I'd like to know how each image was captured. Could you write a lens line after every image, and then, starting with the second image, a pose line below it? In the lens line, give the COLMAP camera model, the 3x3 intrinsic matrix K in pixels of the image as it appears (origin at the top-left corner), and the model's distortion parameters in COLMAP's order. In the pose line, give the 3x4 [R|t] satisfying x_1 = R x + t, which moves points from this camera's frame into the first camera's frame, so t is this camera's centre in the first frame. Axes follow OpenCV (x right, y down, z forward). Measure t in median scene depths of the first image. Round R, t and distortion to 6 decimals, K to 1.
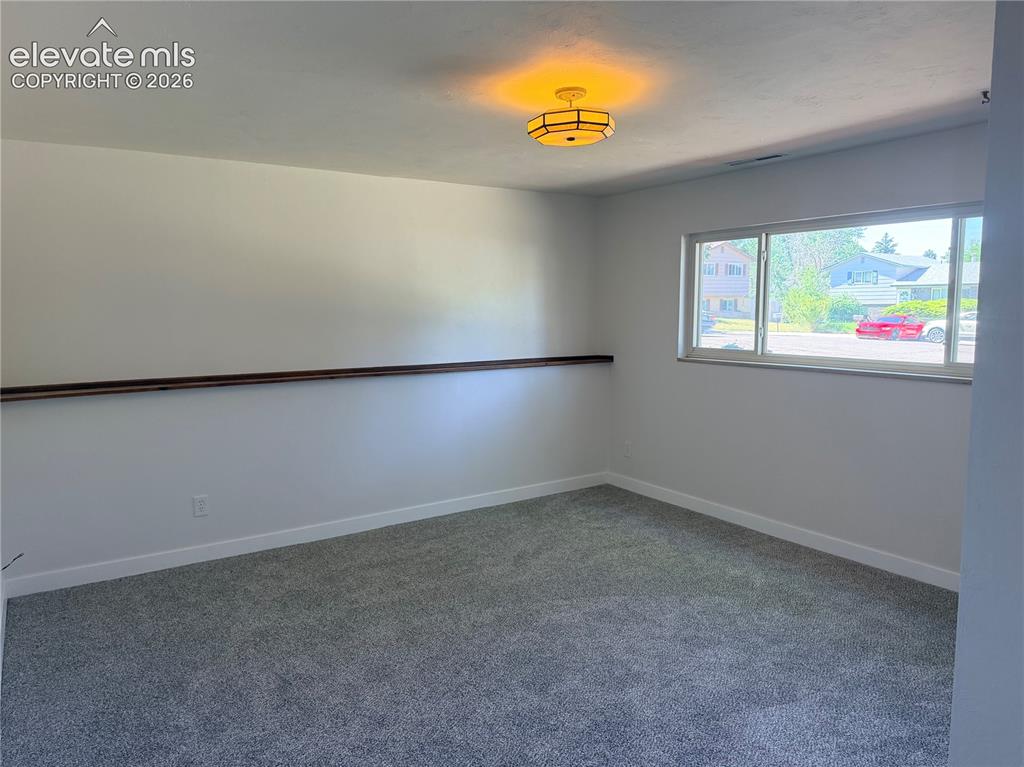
lens RADIAL K [[717.6, 0, 512.0], [0, 717.6, 383.5], [0, 0, 1]] dist [0.150775, -0.265318]
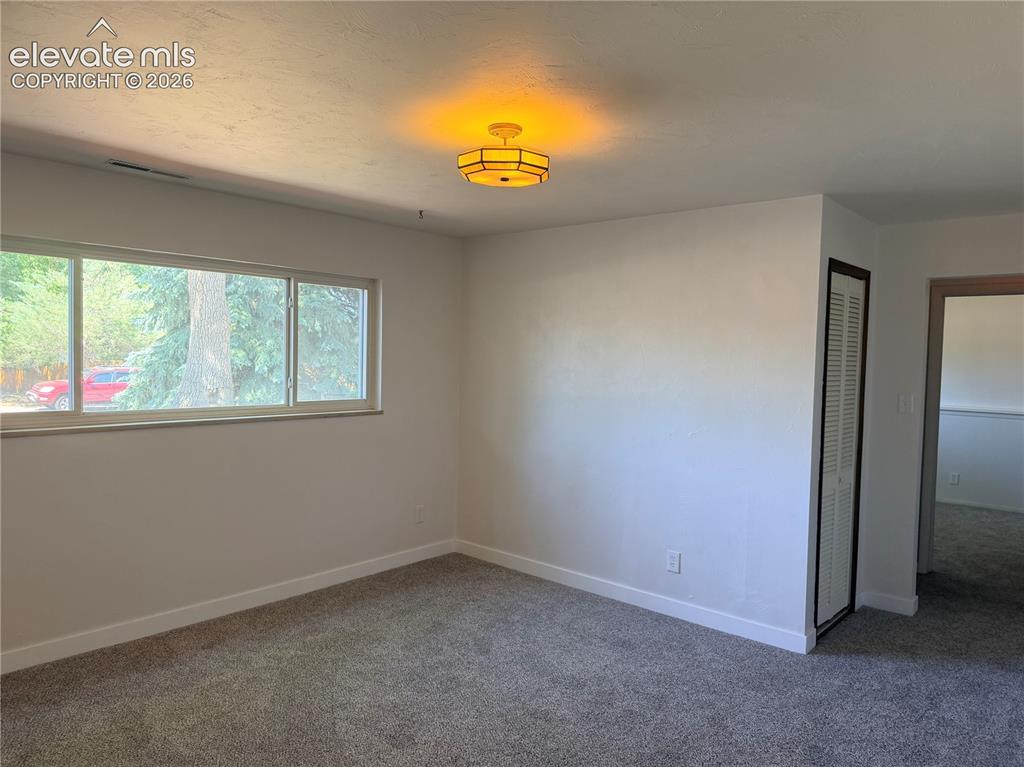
lens RADIAL K [[717.6, 0, 512.0], [0, 717.6, 383.5], [0, 0, 1]] dist [0.150775, -0.265318]
pose [[-0.300401, -0.034907, 0.953174, -0.645281], [0.079104, 0.994976, 0.061368, -0.106773], [-0.950527, 0.093835, -0.296131, 1.027935]]
